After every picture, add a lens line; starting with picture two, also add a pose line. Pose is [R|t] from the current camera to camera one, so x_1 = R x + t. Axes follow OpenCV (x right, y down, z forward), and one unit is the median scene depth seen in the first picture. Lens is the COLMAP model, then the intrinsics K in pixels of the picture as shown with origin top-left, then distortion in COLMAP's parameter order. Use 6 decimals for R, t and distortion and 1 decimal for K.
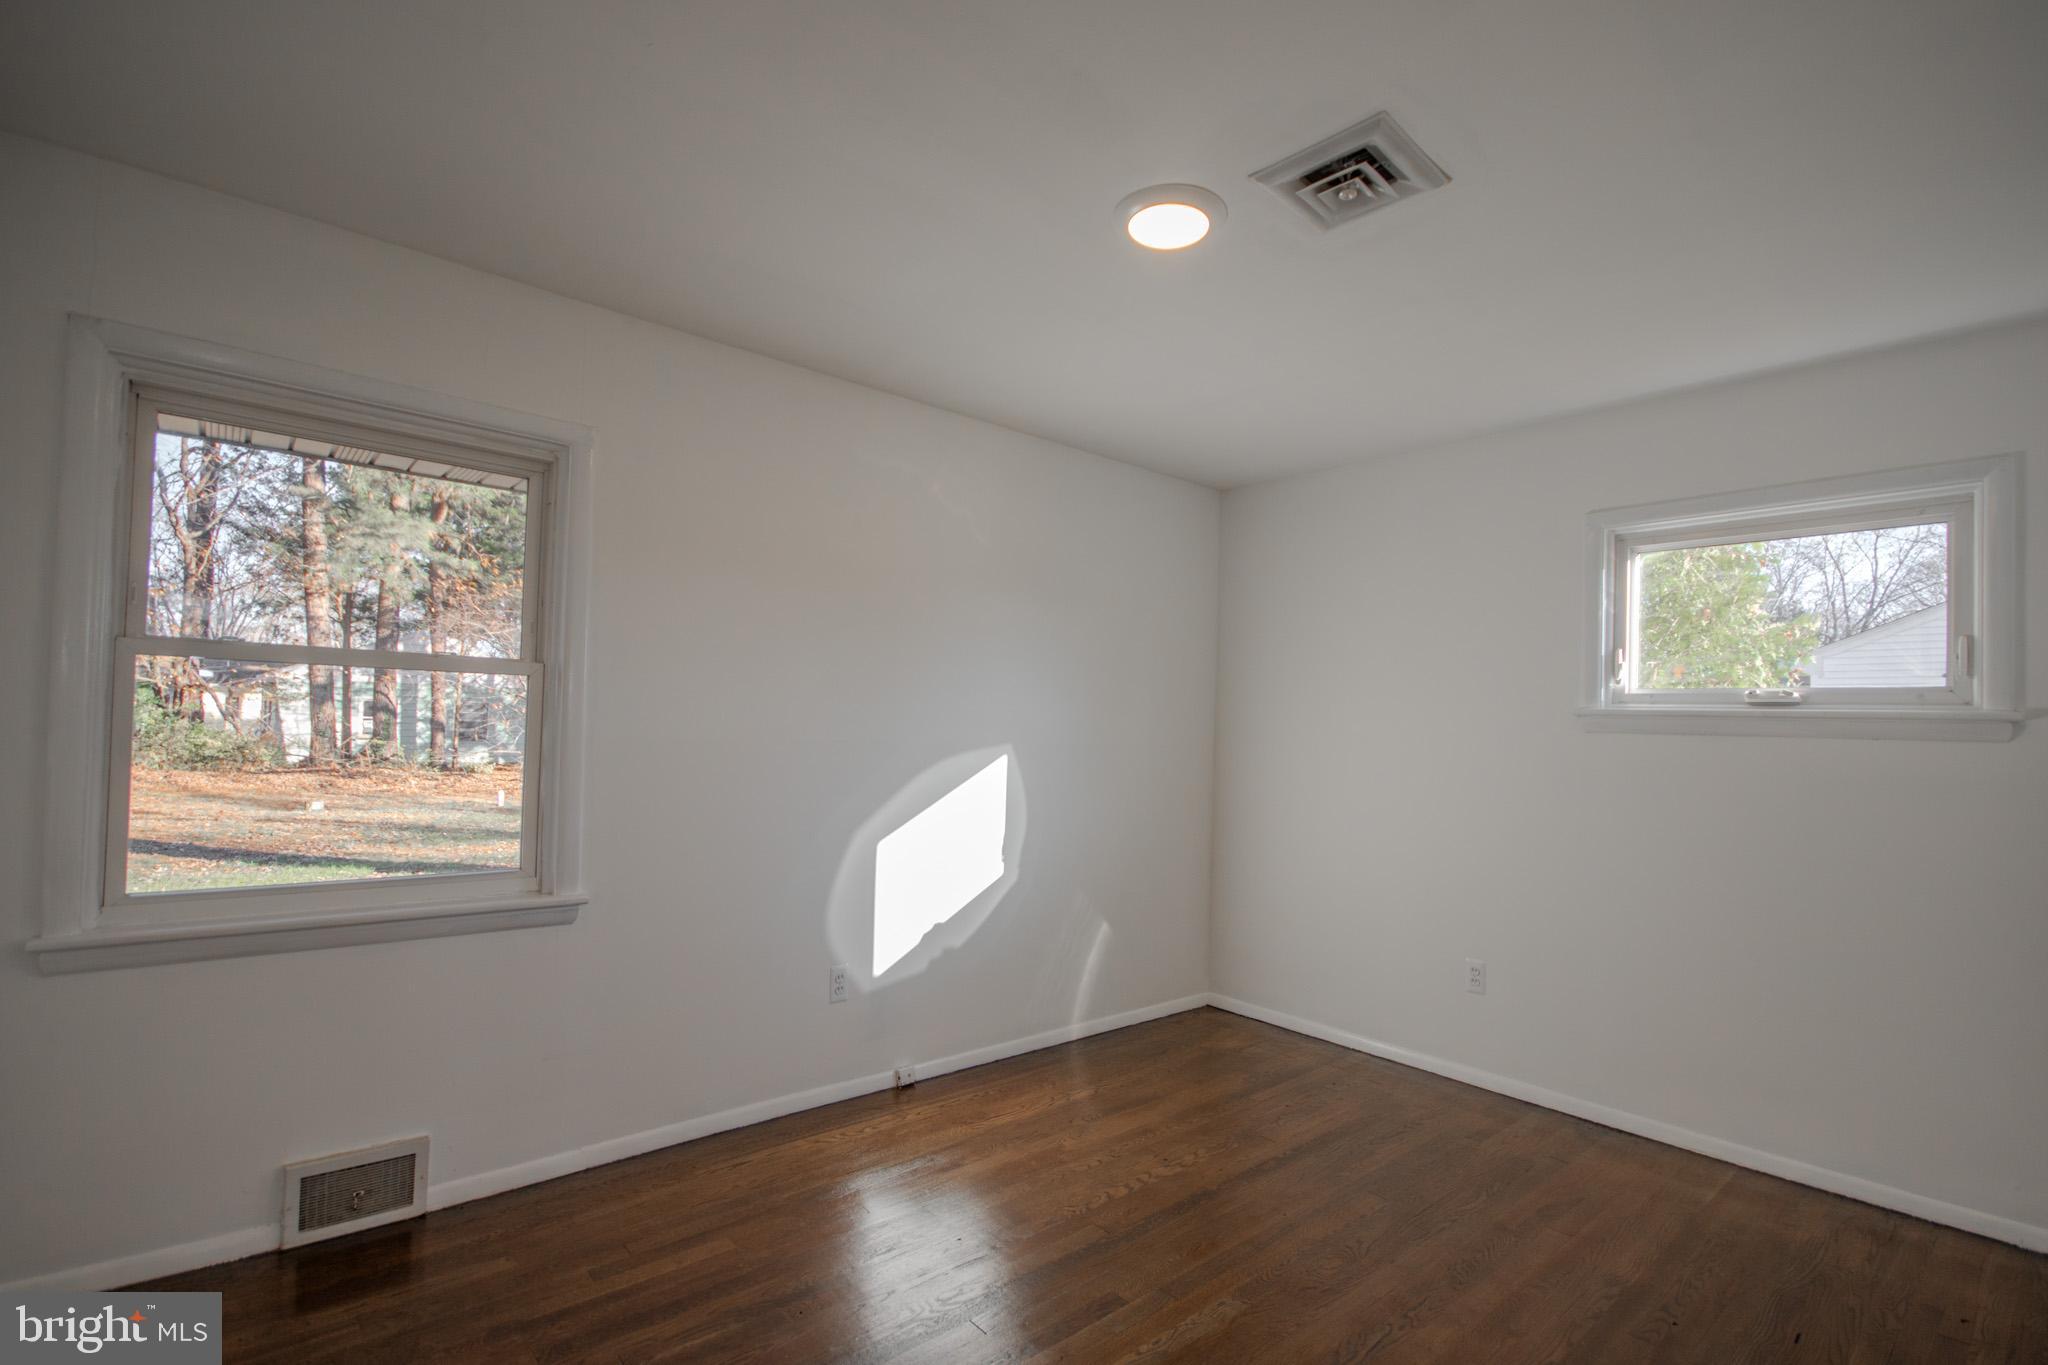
lens RADIAL K [[950.9, 0, 1030.0], [0, 950.9, 712.6], [0, 0, 1]] dist [-0.001527, -0.001419]
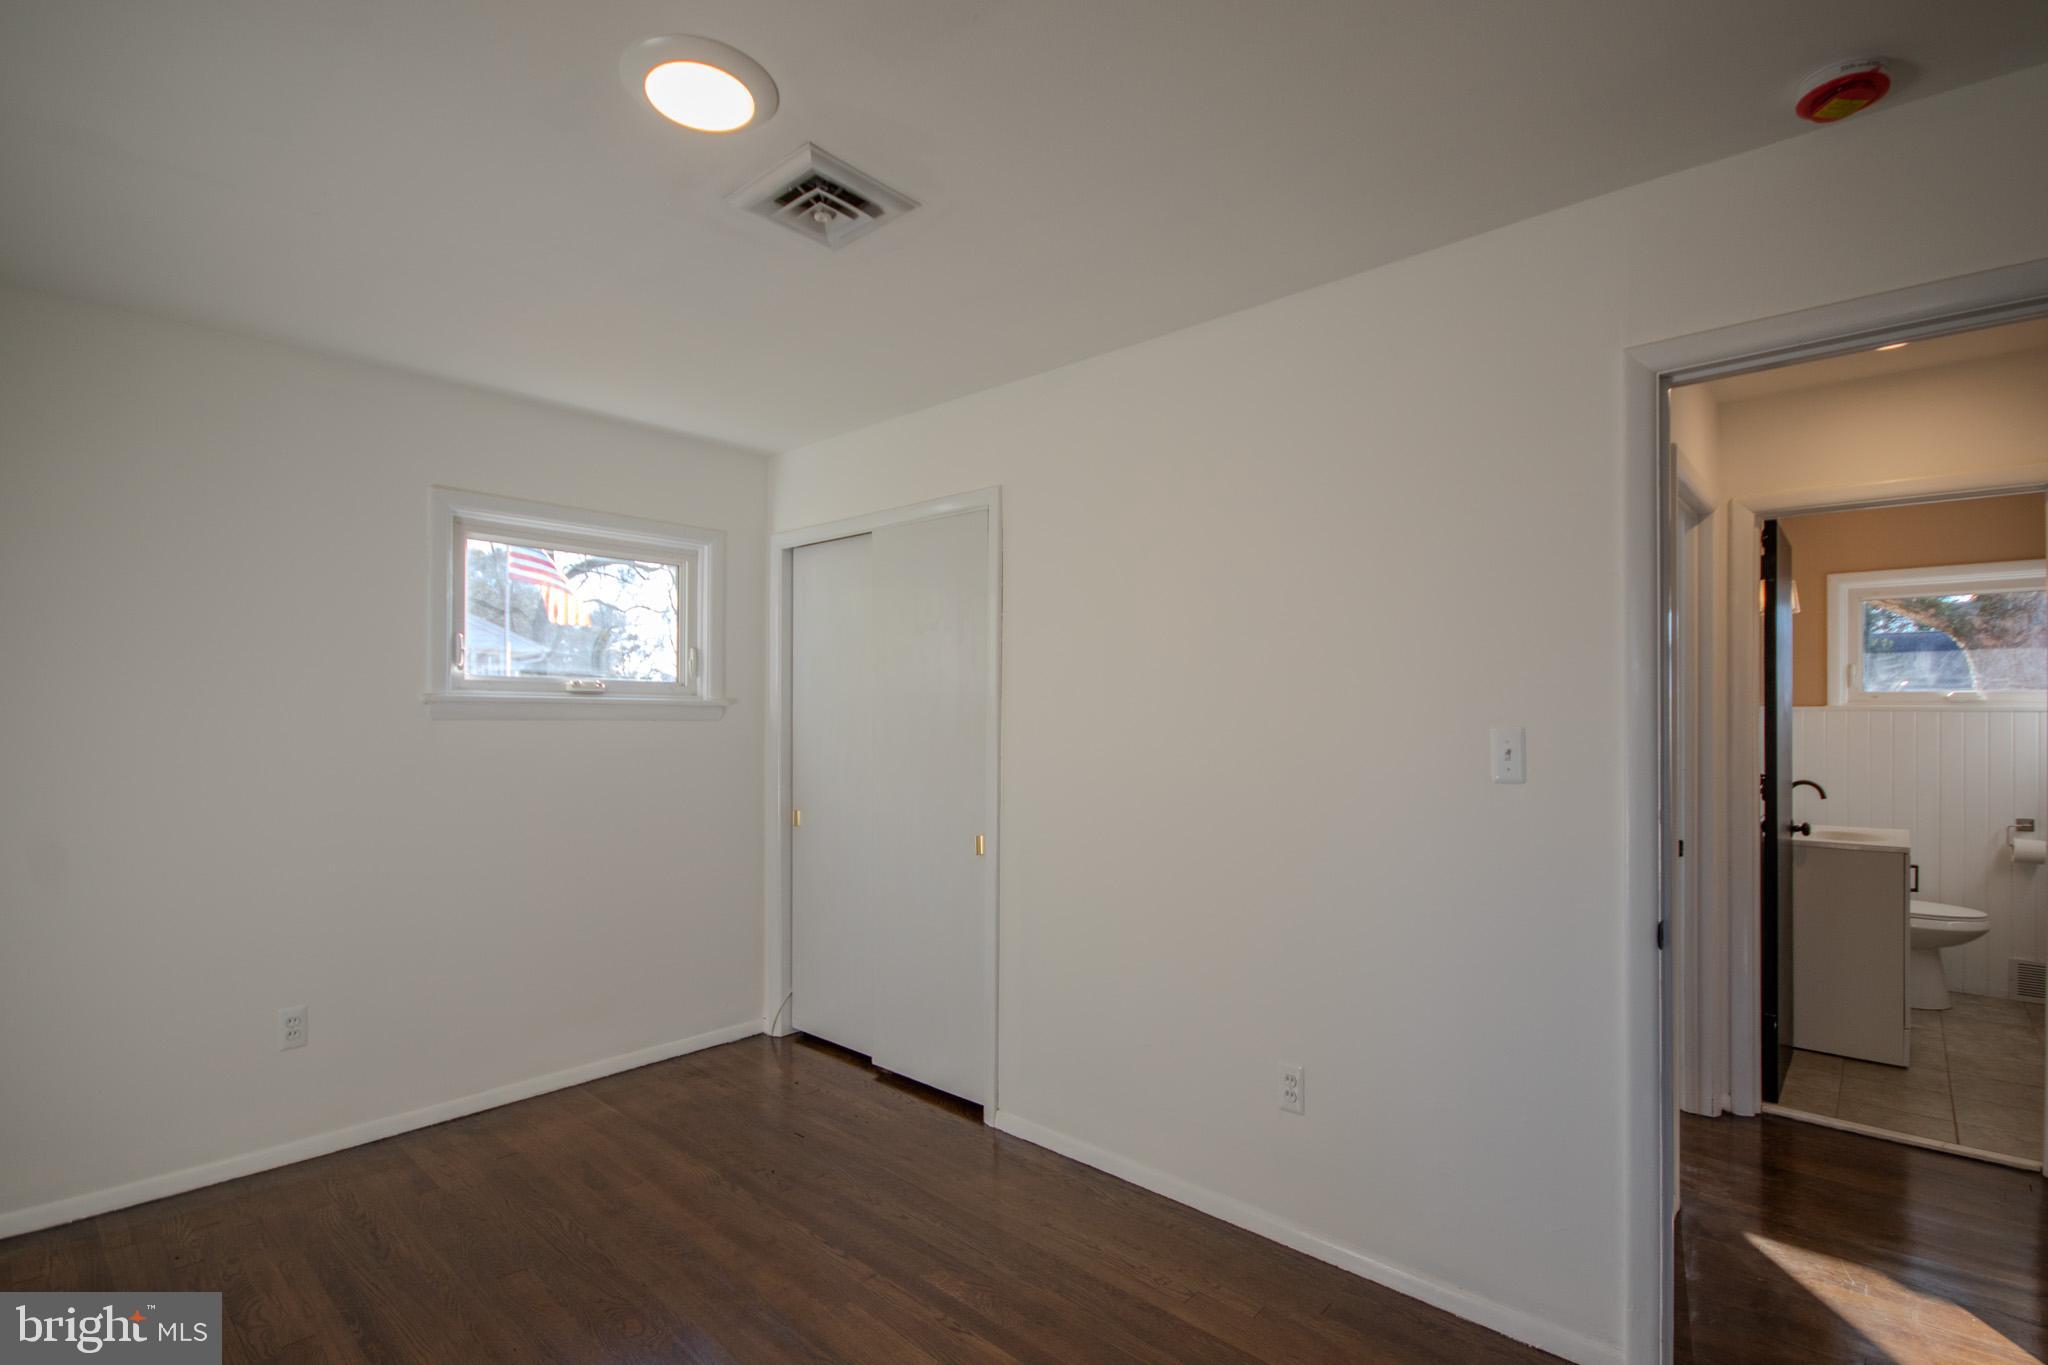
lens RADIAL K [[950.9, 0, 1030.0], [0, 950.9, 712.6], [0, 0, 1]] dist [-0.001527, -0.001419]
pose [[-0.116049, -0.023744, 0.992960, -0.471948], [-0.020543, 0.999558, 0.021501, -0.020963], [-0.993031, -0.017903, -0.116486, 0.581607]]
